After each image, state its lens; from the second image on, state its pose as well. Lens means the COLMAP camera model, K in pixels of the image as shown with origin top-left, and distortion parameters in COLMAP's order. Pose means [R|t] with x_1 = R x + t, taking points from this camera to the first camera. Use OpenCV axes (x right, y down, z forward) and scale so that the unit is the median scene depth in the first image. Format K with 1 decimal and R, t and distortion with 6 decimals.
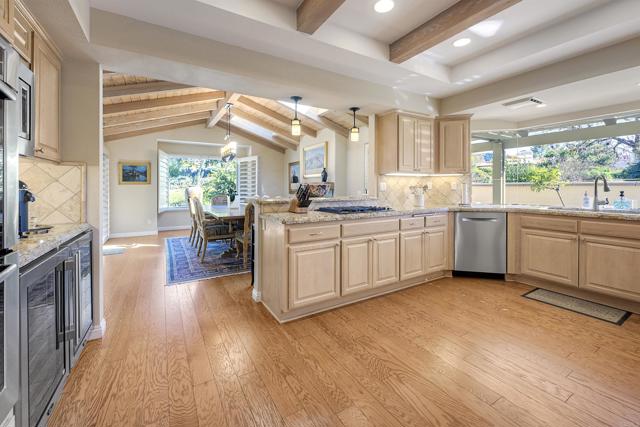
lens RADIAL K [[265.9, 0, 321.5], [0, 265.9, 184.1], [0, 0, 1]] dist [0.000296, 0.000019]
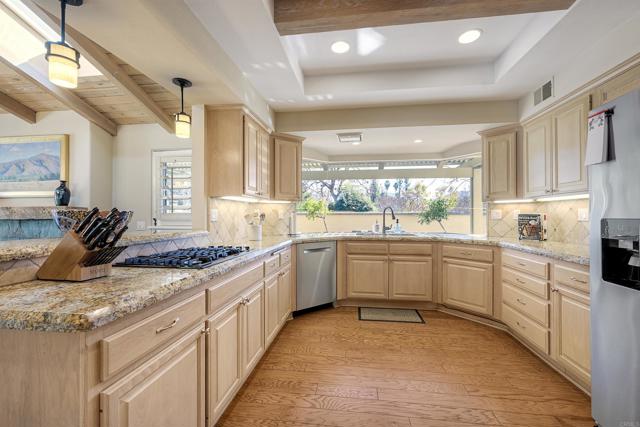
lens RADIAL K [[269.3, 0, 320.0], [0, 269.3, 213.5], [0, 0, 1]] dist [-0.001049, -0.000078]
pose [[0.627947, 0.008380, 0.778211, -0.153629], [-0.009346, 0.999951, -0.003227, 0.006121], [-0.778200, -0.005247, 0.627995, 0.410787]]
